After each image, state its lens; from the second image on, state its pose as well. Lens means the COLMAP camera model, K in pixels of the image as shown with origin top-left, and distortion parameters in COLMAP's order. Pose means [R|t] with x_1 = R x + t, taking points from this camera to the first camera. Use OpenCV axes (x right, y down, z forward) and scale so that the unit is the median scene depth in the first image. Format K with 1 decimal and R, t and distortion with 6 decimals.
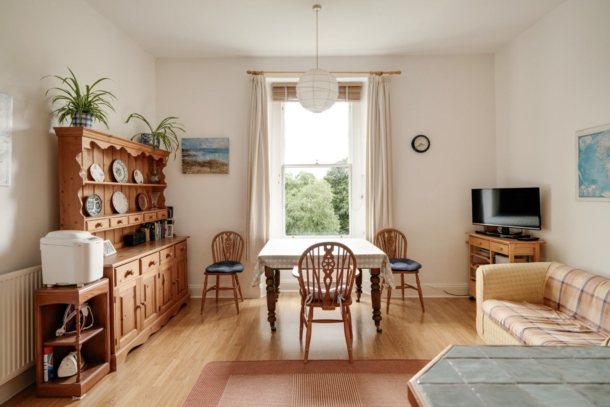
lens RADIAL K [[308.9, 0, 304.0], [0, 308.9, 193.6], [0, 0, 1]] dist [0.001826, 0.000294]
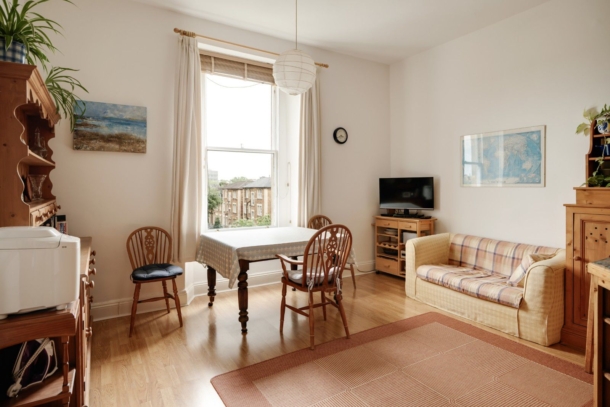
lens RADIAL K [[341.0, 0, 304.9], [0, 341.0, 186.9], [0, 0, 1]] dist [-0.001990, 0.000454]
pose [[0.847698, 0.004132, 0.530463, -0.388353], [-0.003786, 0.999991, -0.001739, 0.021814], [-0.530465, -0.000534, 0.847706, 0.061718]]
